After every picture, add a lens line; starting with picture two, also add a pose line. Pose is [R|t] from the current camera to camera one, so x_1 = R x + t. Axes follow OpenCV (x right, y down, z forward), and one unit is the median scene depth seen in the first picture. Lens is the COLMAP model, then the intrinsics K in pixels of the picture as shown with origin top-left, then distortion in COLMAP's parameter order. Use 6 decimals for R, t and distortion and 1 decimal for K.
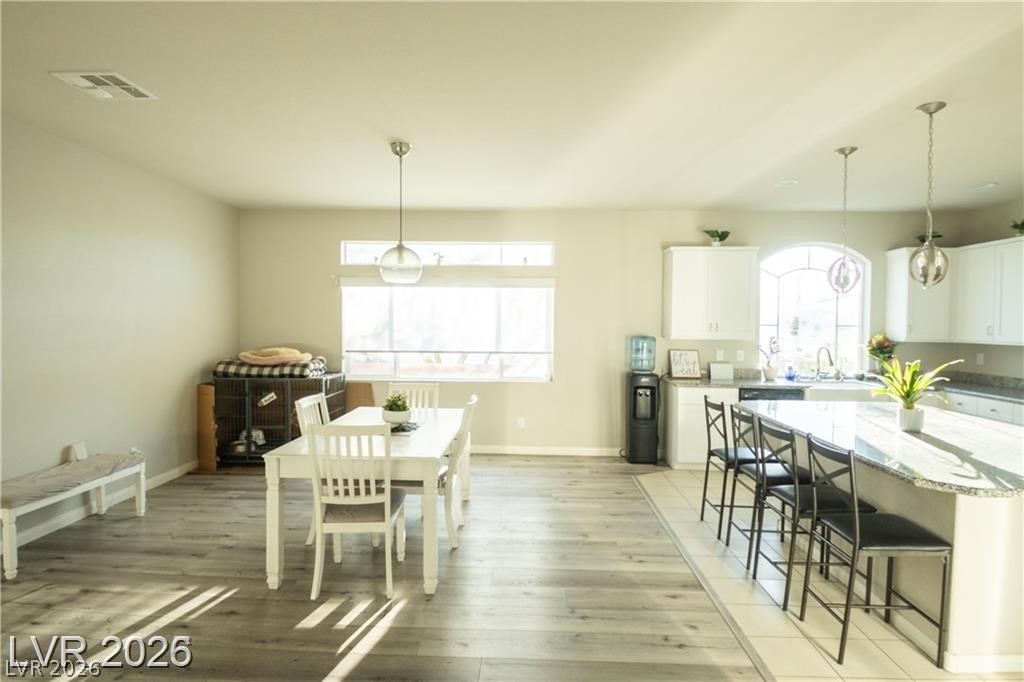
lens RADIAL K [[539.4, 0, 508.3], [0, 539.4, 339.1], [0, 0, 1]] dist [0.030416, -0.041325]
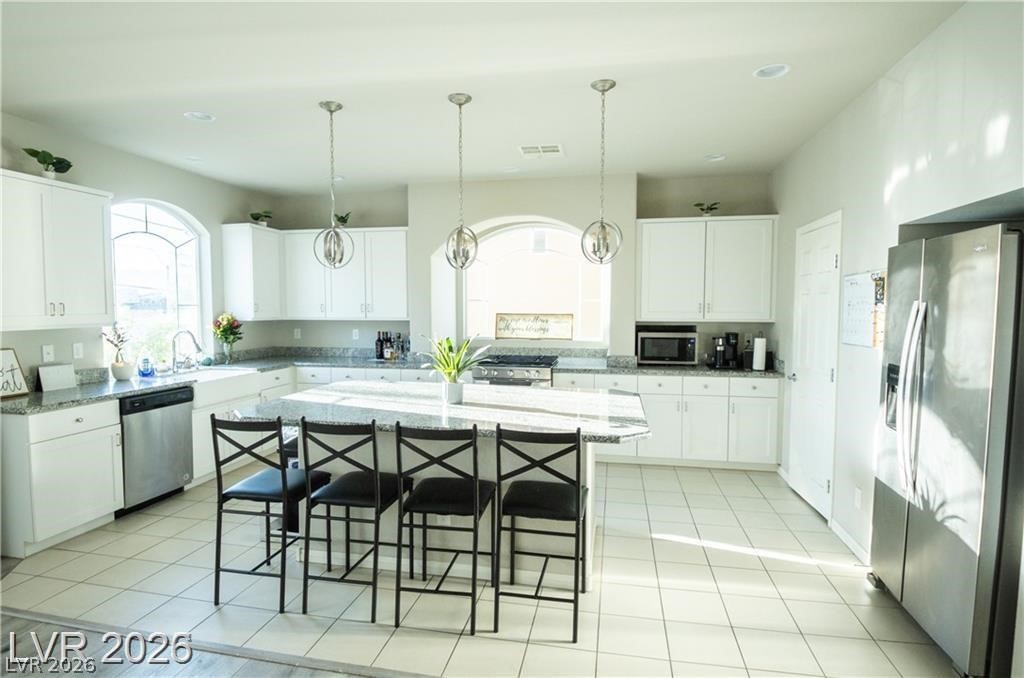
lens RADIAL K [[531.0, 0, 508.0], [0, 531.0, 336.6], [0, 0, 1]] dist [0.025770, -0.044185]
pose [[0.161435, -0.065722, 0.984693, -0.147338], [0.030982, 0.997626, 0.061505, -0.012411], [-0.986397, 0.020579, 0.163088, 0.411056]]
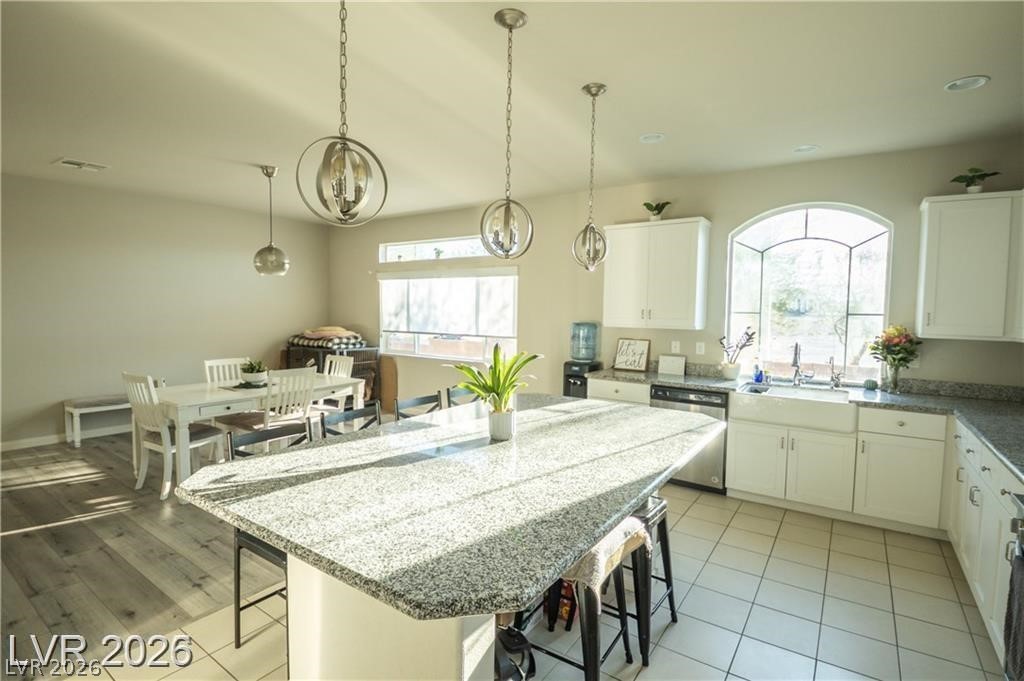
lens RADIAL K [[484.6, 0, 512.0], [0, 484.6, 340.5], [0, 0, 1]] dist [0.000788, 0.000154]
pose [[0.842956, 0.037361, -0.536684, 0.656868], [-0.023267, 0.999184, 0.033013, 0.000161], [0.537479, -0.015342, 0.843137, 0.233441]]
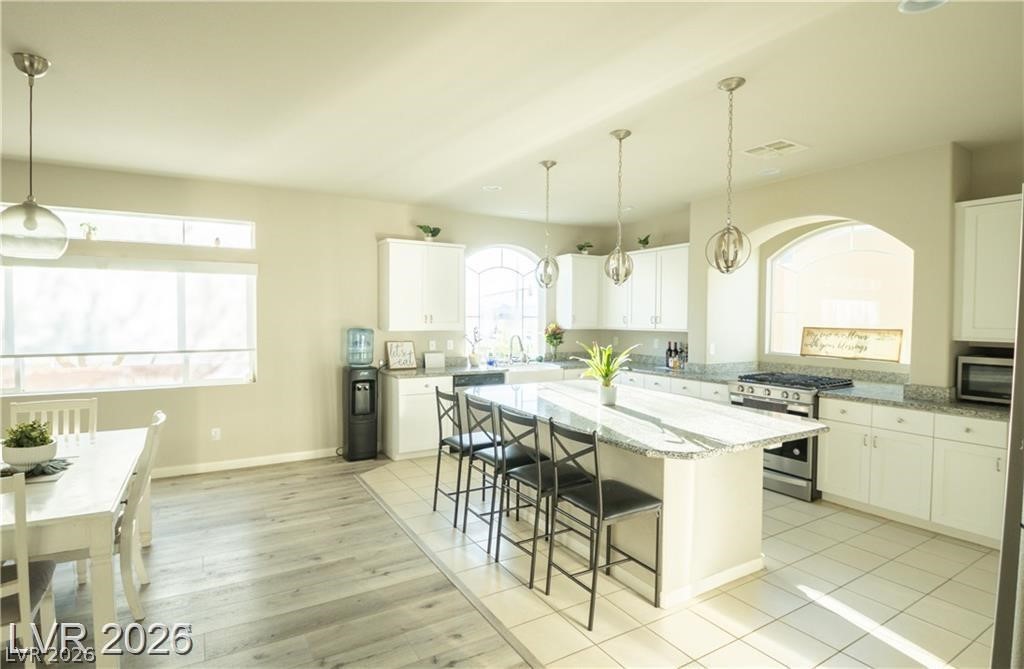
lens RADIAL K [[511.1, 0, 503.5], [0, 511.1, 330.7], [0, 0, 1]] dist [0.023700, -0.032570]
pose [[0.842897, -0.019894, 0.537707, -0.030801], [0.019473, 0.999789, 0.006465, -0.002885], [-0.537722, 0.005022, 0.843107, 0.097313]]
